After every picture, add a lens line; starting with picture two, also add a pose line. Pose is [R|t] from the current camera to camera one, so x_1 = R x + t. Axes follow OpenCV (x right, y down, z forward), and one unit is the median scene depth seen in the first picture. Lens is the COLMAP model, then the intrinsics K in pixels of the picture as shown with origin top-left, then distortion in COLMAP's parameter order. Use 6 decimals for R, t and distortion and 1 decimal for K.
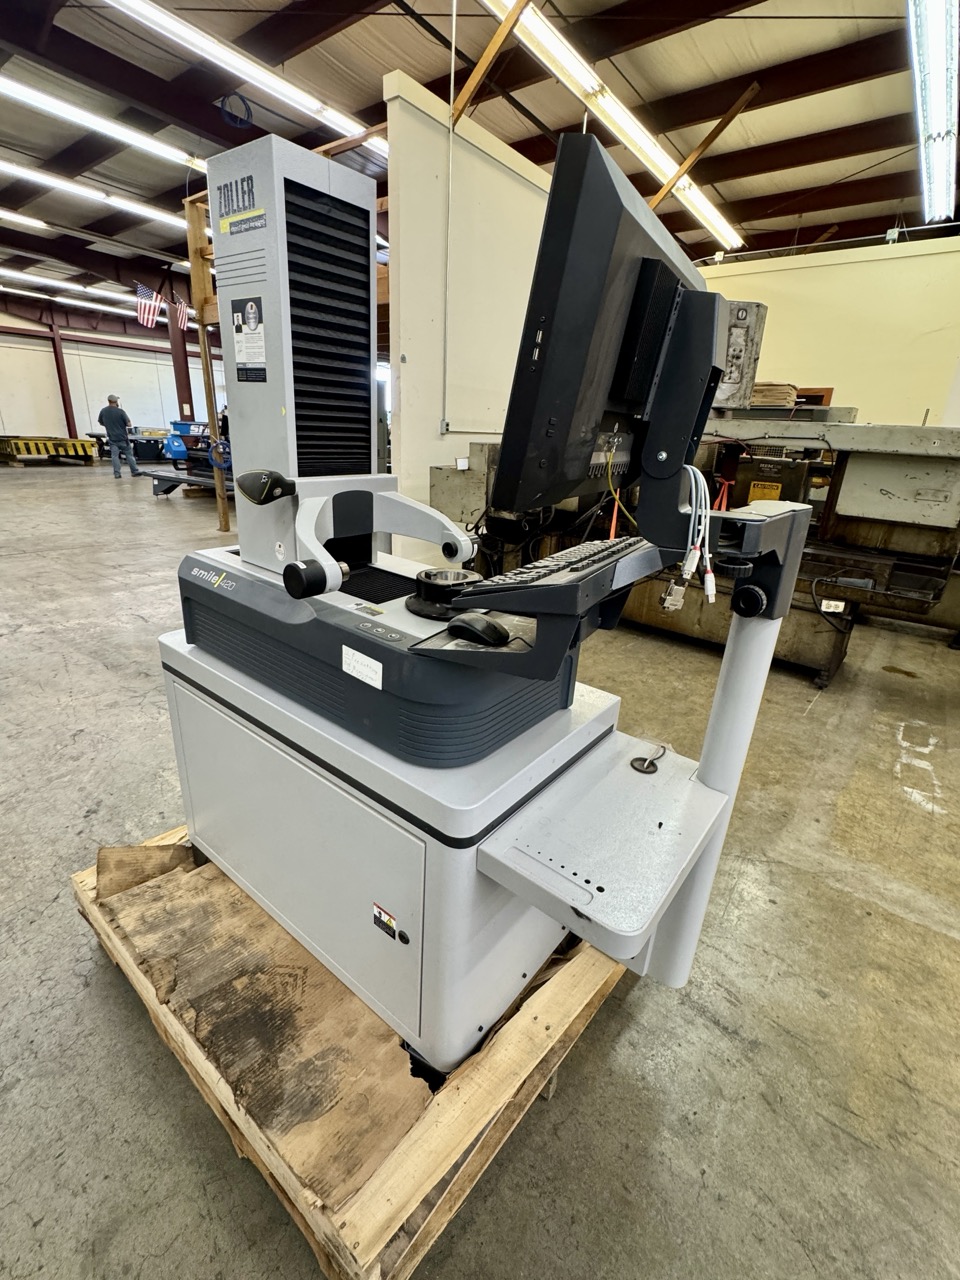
lens RADIAL K [[572.4, 0, 483.0], [0, 572.4, 635.8], [0, 0, 1]] dist [-0.005064, 0.000751]
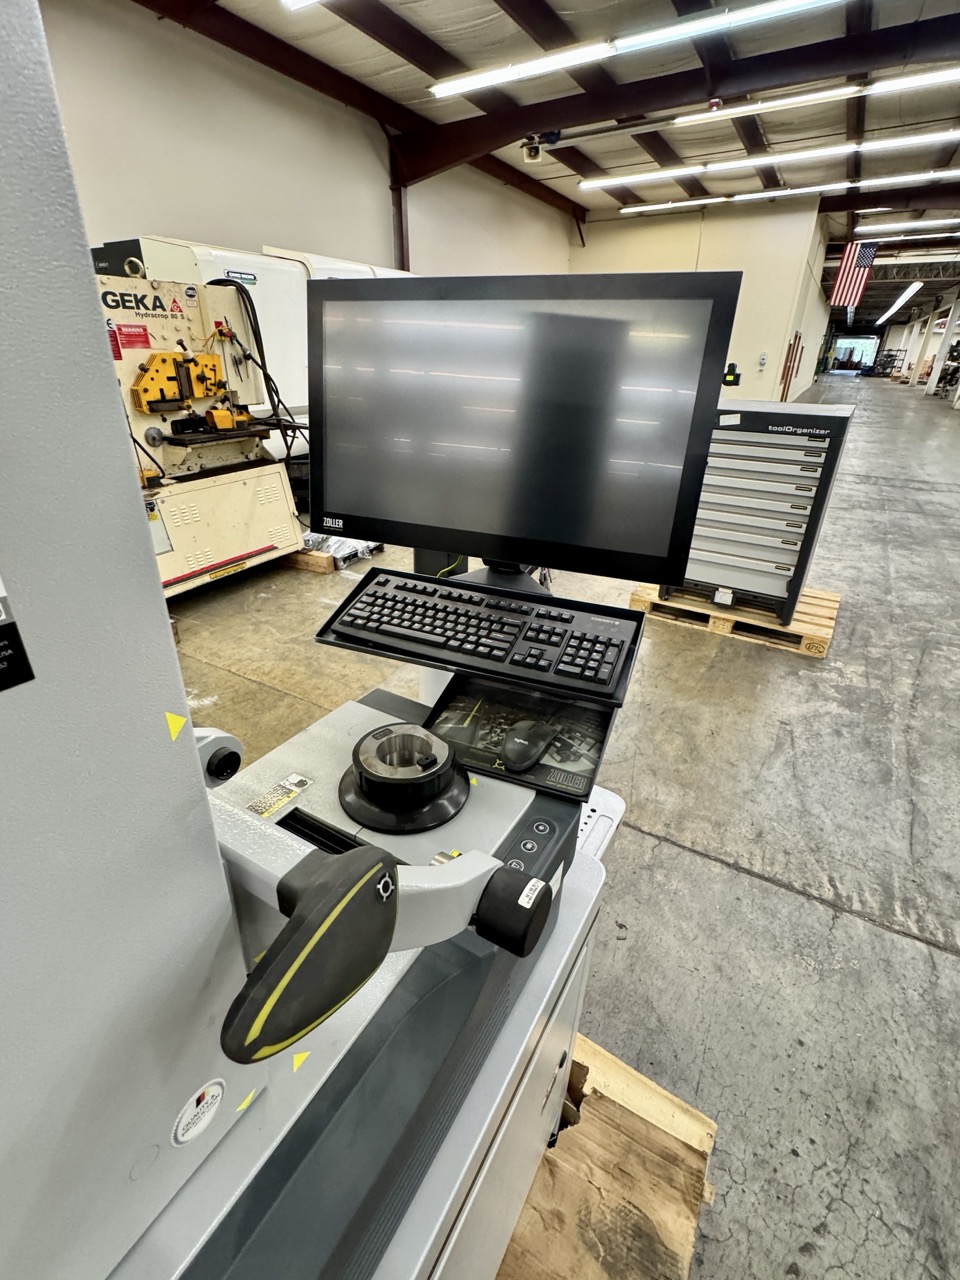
lens RADIAL K [[574.6, 0, 479.8], [0, 574.6, 637.9], [0, 0, 1]] dist [-0.002399, -0.000482]
pose [[-0.136925, -0.486825, 0.862701, -0.516797], [0.313896, 0.804698, 0.503915, -0.460325], [-0.939532, 0.339797, 0.042629, 0.755449]]
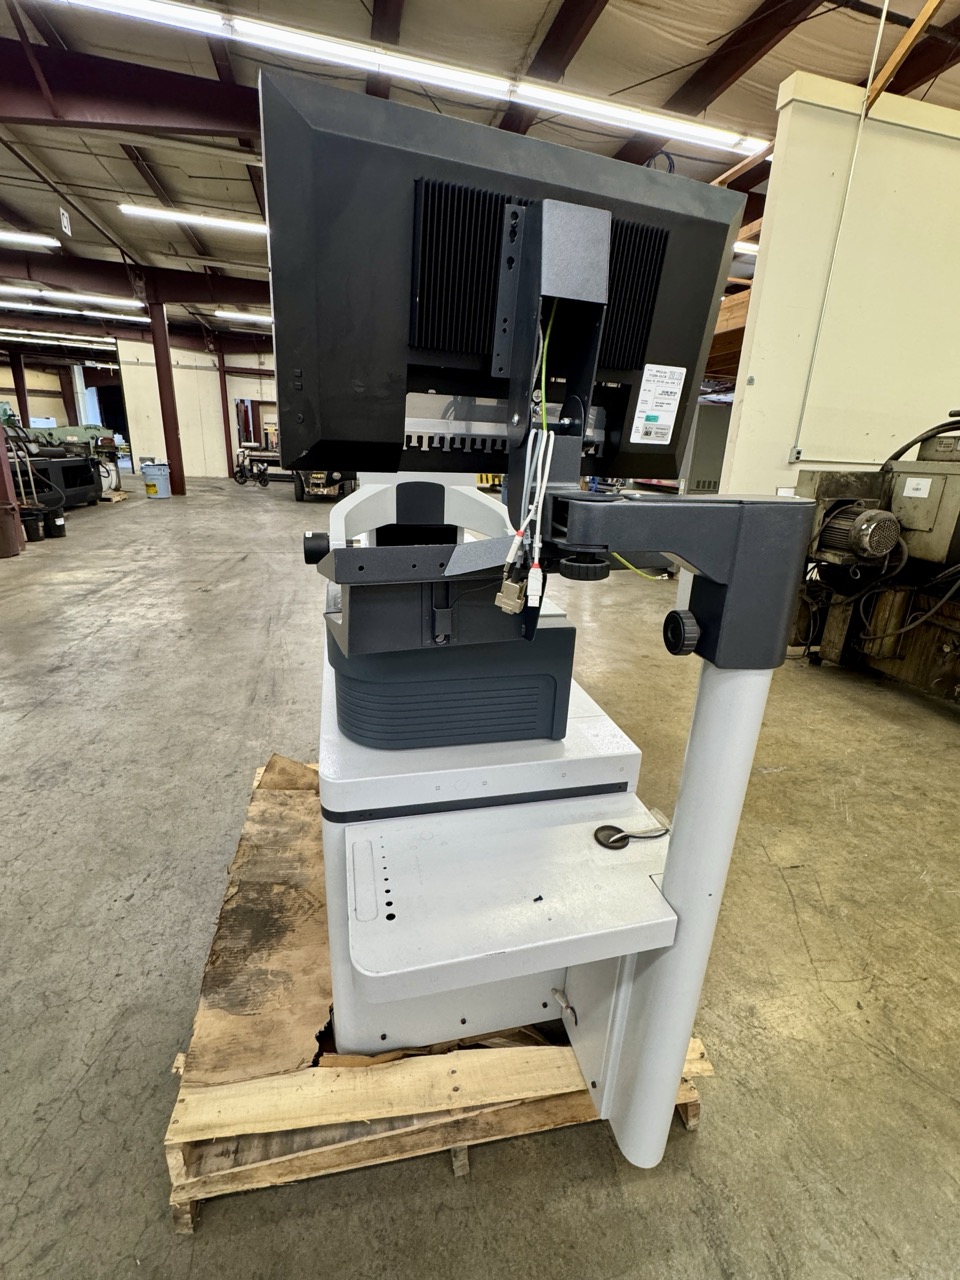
lens RADIAL K [[573.0, 0, 481.2], [0, 573.0, 637.9], [0, 0, 1]] dist [-0.003402, -0.000467]
pose [[0.785034, 0.182337, -0.592009, 0.536596], [-0.216612, 0.976166, 0.013418, -0.008151], [0.580345, 0.117703, 0.805820, 0.235497]]
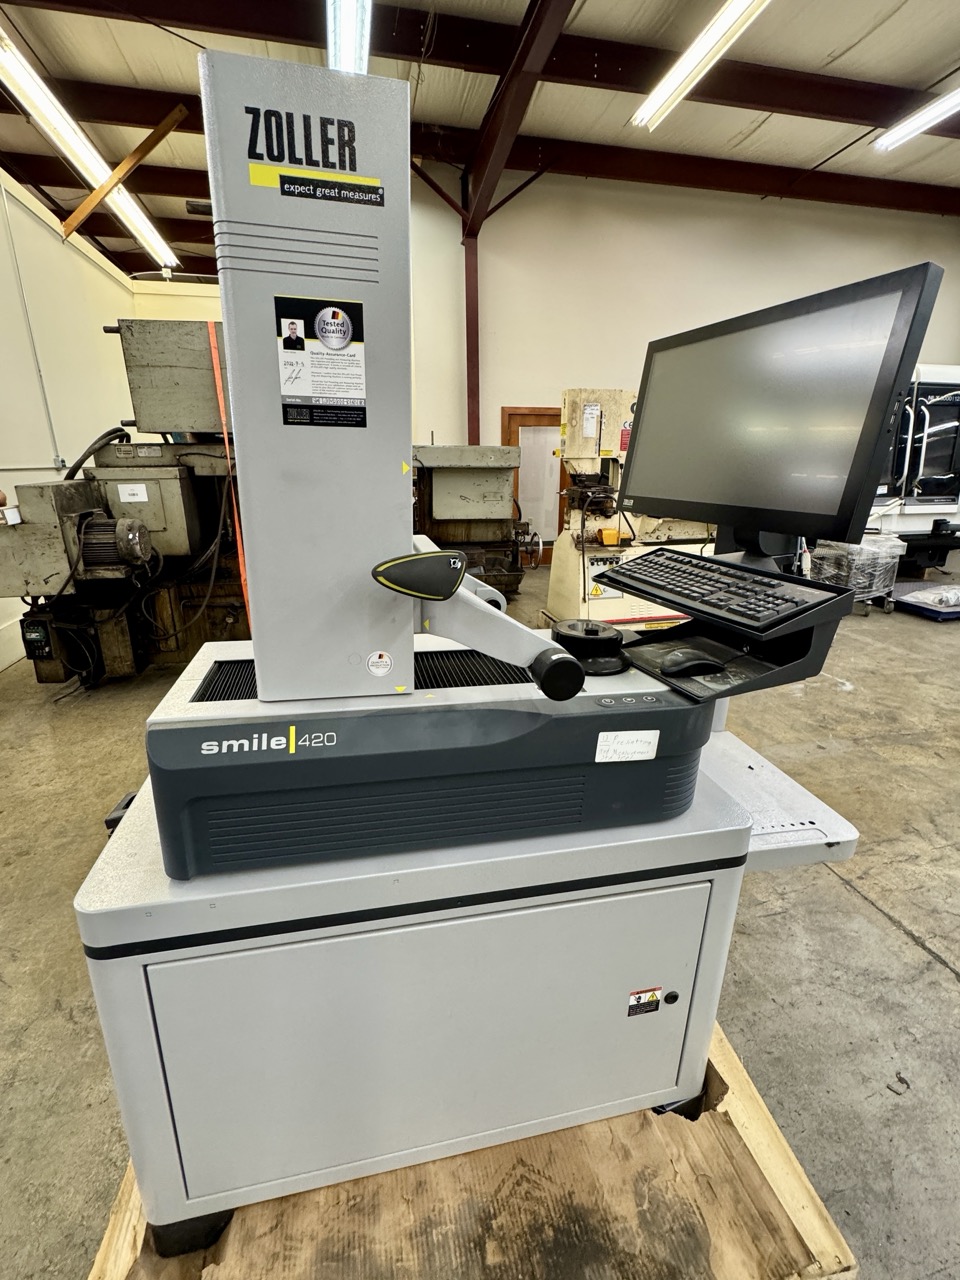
lens RADIAL K [[573.0, 0, 481.2], [0, 573.0, 637.9], [0, 0, 1]] dist [-0.003402, -0.000467]
pose [[0.633793, -0.272308, 0.723986, -0.772118], [0.291016, 0.951158, 0.102991, -0.213066], [-0.716670, 0.145417, 0.682083, 0.427732]]
